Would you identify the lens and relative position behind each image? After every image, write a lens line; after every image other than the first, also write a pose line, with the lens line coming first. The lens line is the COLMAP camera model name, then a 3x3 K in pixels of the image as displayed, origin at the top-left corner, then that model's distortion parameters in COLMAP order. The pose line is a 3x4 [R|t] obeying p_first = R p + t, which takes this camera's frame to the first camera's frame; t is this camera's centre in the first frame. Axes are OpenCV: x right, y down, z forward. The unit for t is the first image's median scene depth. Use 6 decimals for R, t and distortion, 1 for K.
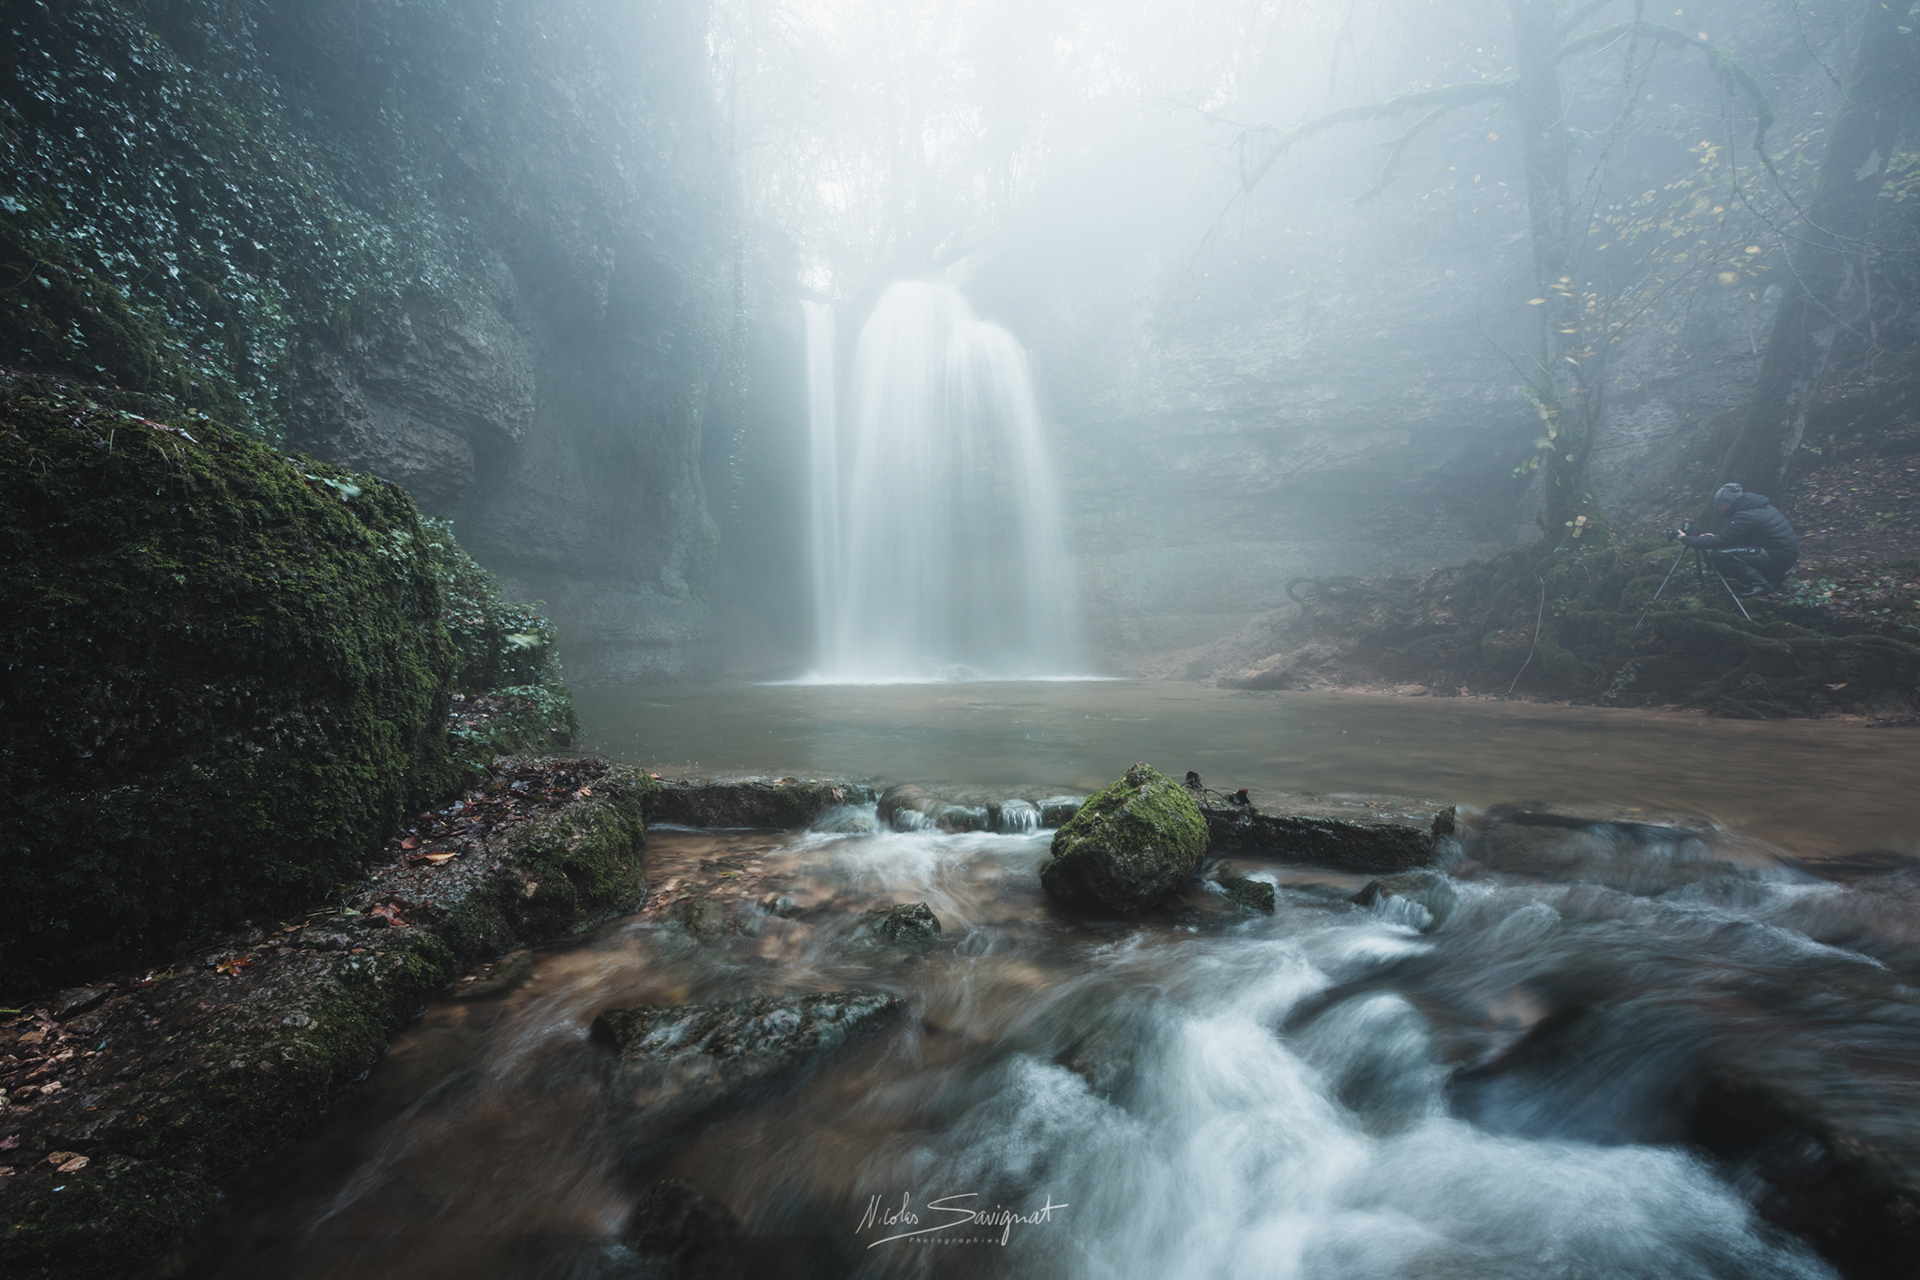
lens RADIAL K [[841.2, 0, 962.1], [0, 841.2, 636.5], [0, 0, 1]] dist [0.003489, -0.001429]
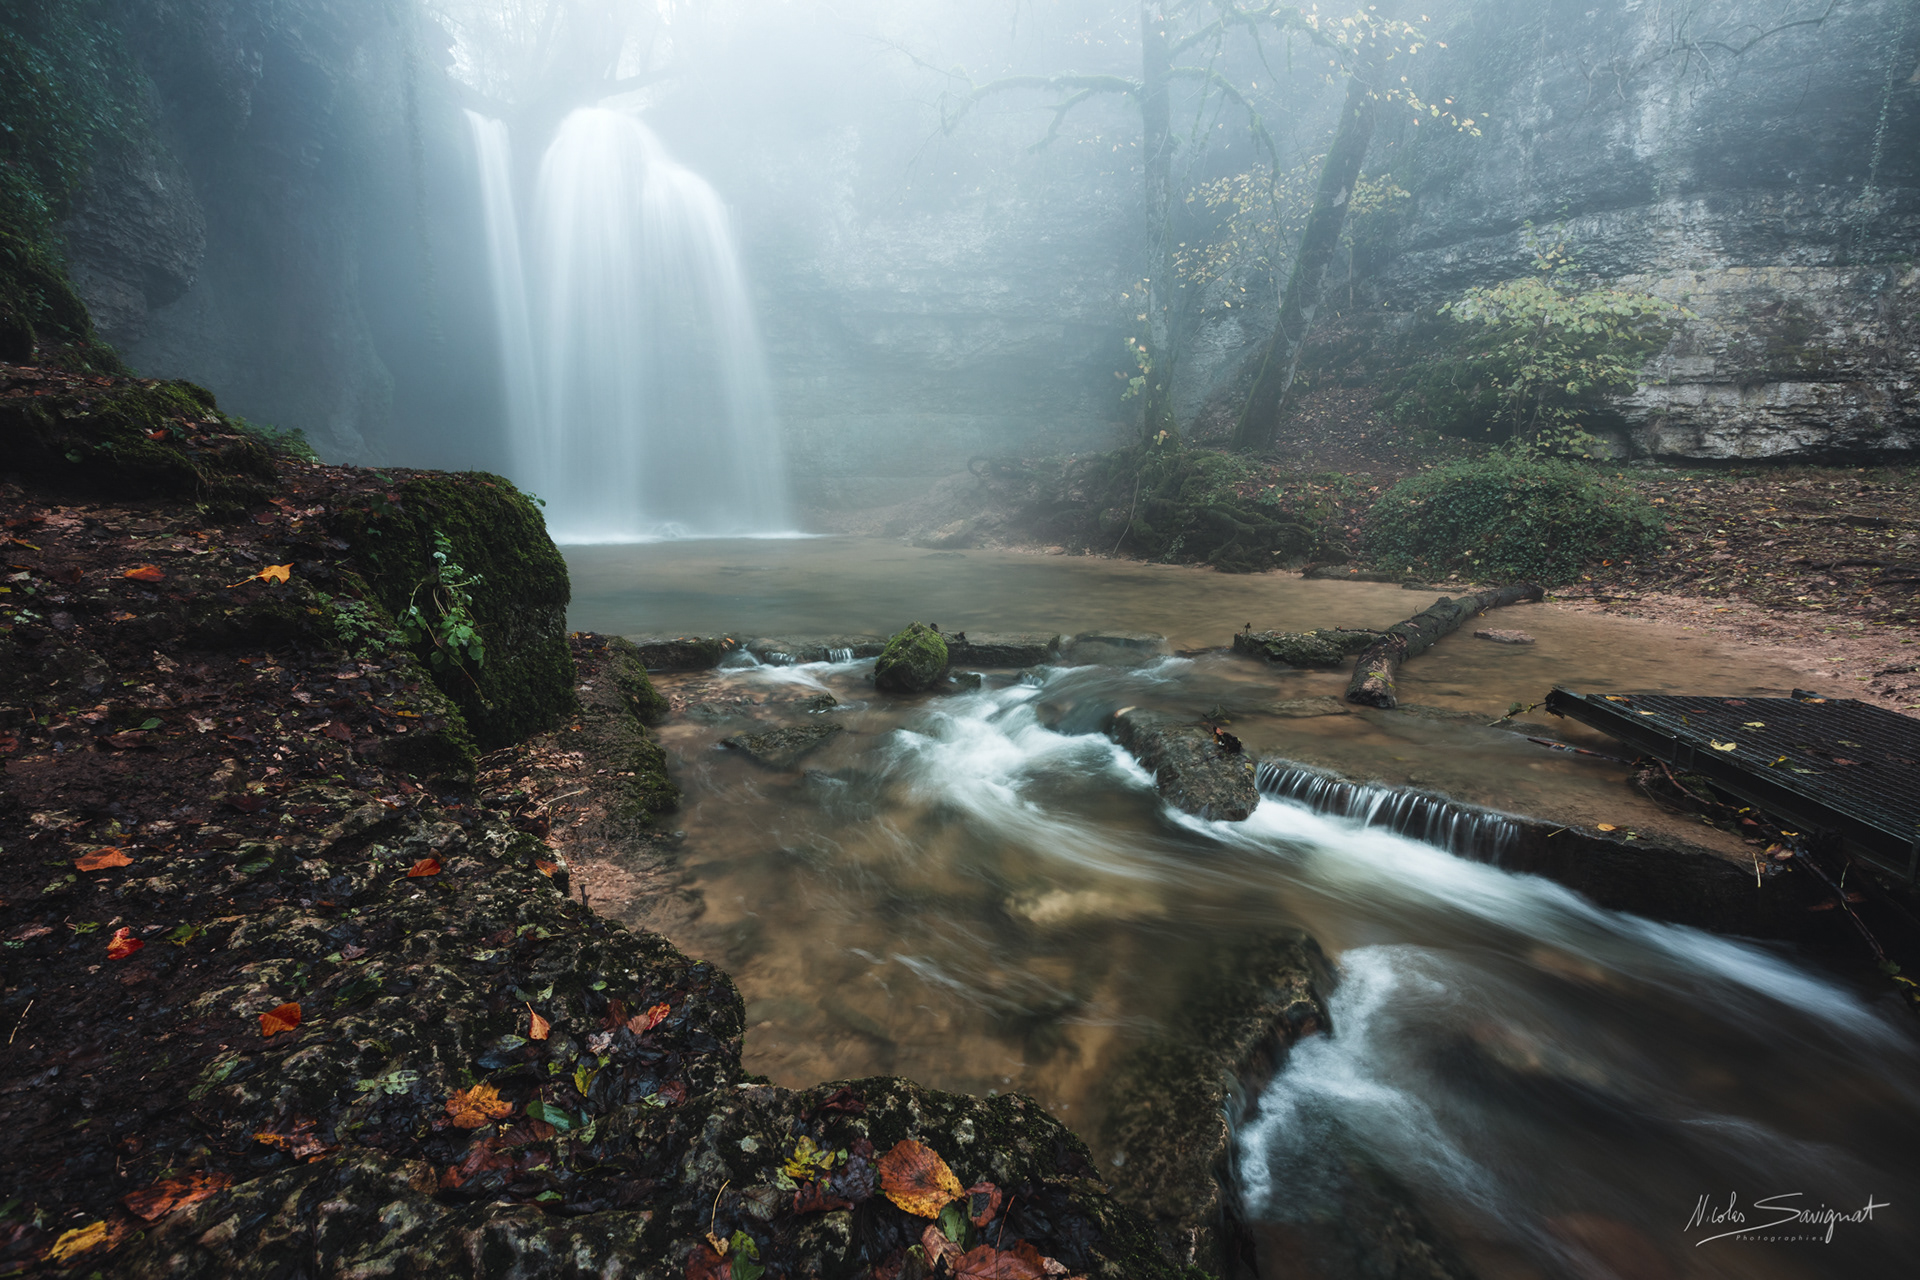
lens RADIAL K [[841.2, 0, 957.5], [0, 841.2, 645.5], [0, 0, 1]] dist [0.003489, -0.001429]
pose [[0.933120, -0.052997, 0.355639, -0.119724], [-0.017259, 0.981337, 0.191521, -0.051730], [-0.359152, -0.184850, 0.914790, -0.252338]]
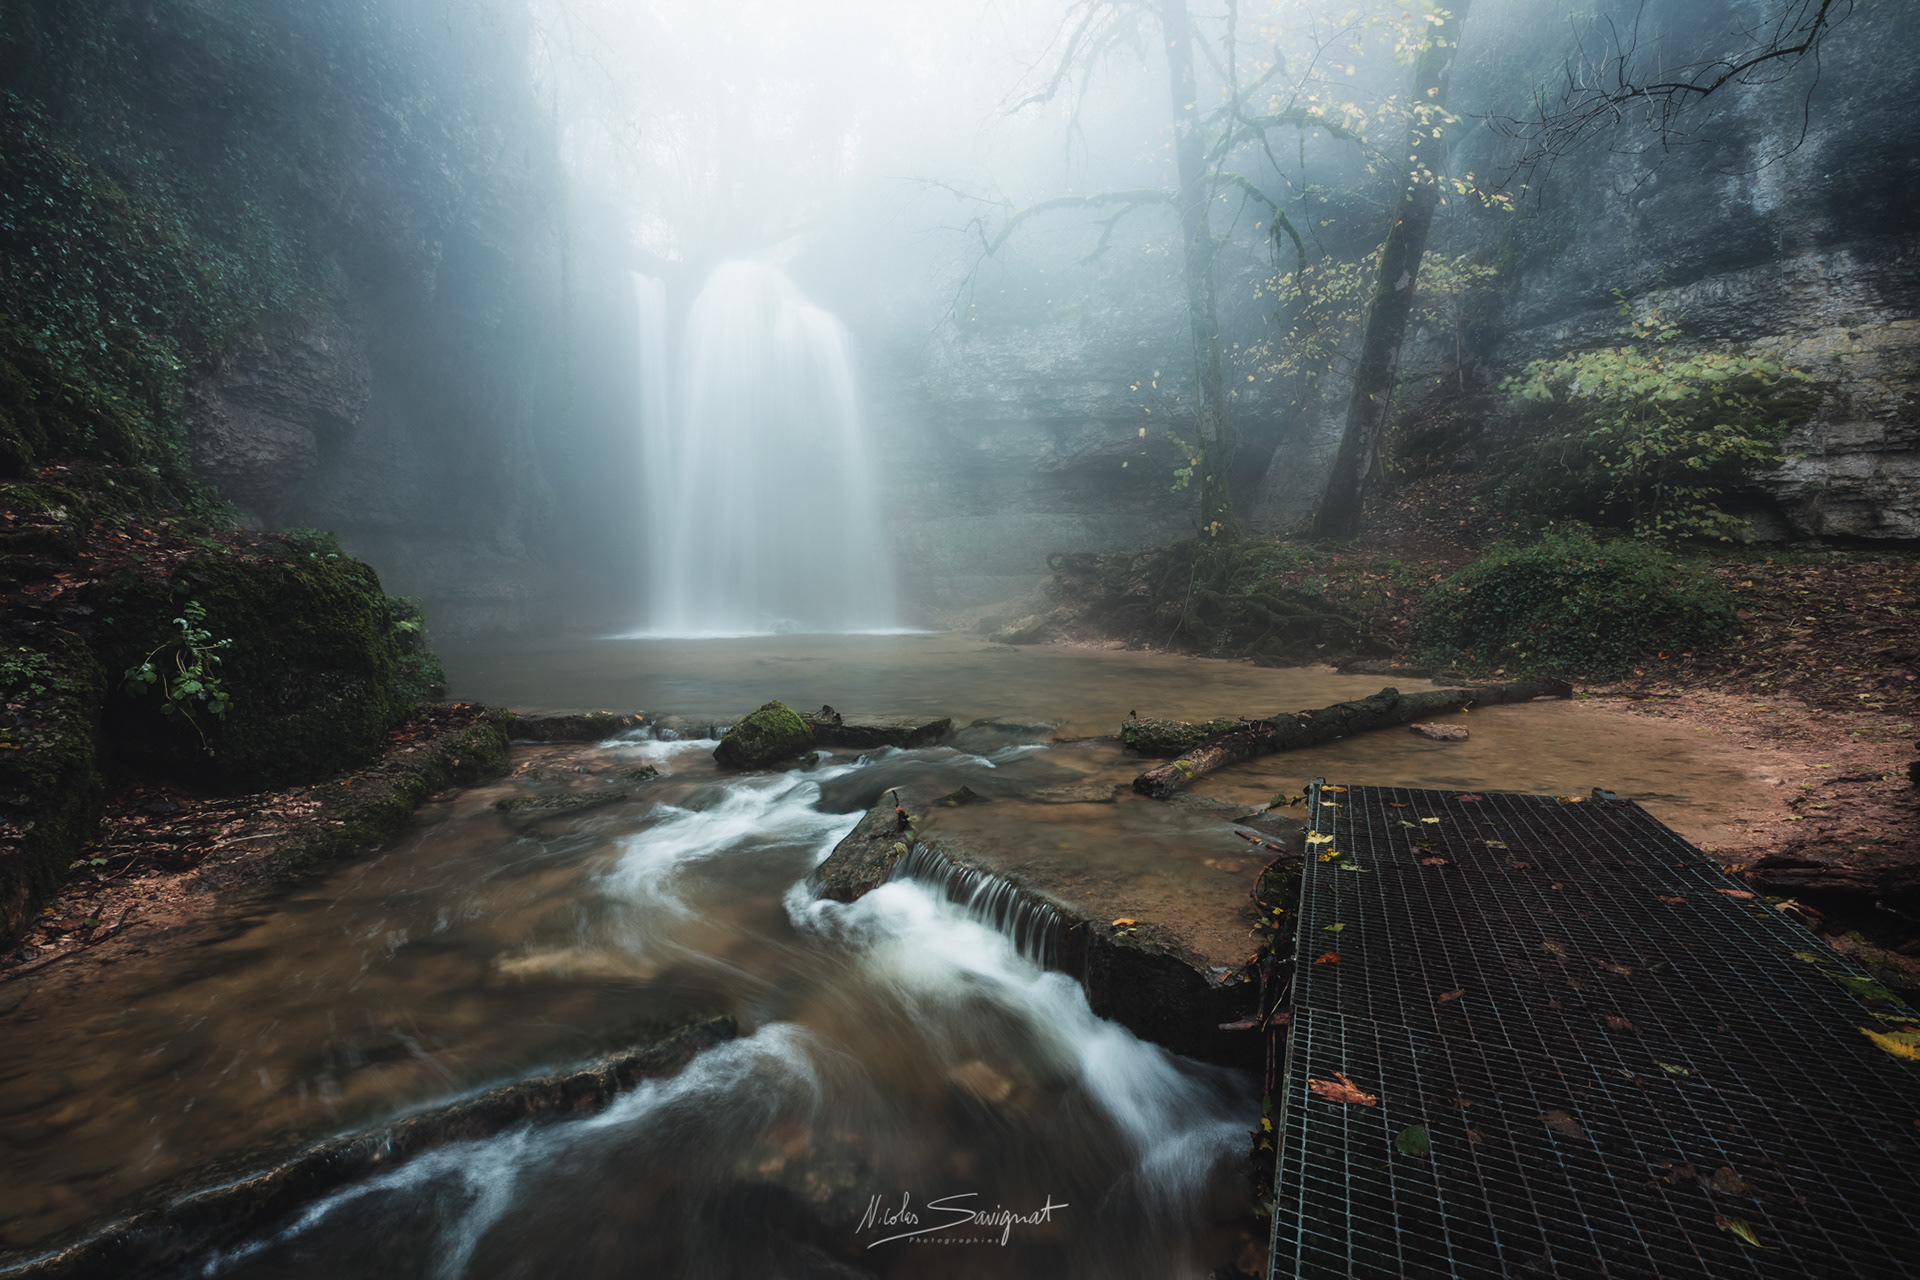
lens RADIAL K [[841.2, 0, 968.0], [0, 841.2, 642.9], [0, 0, 1]] dist [0.003489, -0.001429]
pose [[0.985688, -0.005062, 0.168503, 0.098639], [-0.007282, 0.997338, 0.072559, -0.040547], [-0.168422, -0.072747, 0.983027, -0.312432]]
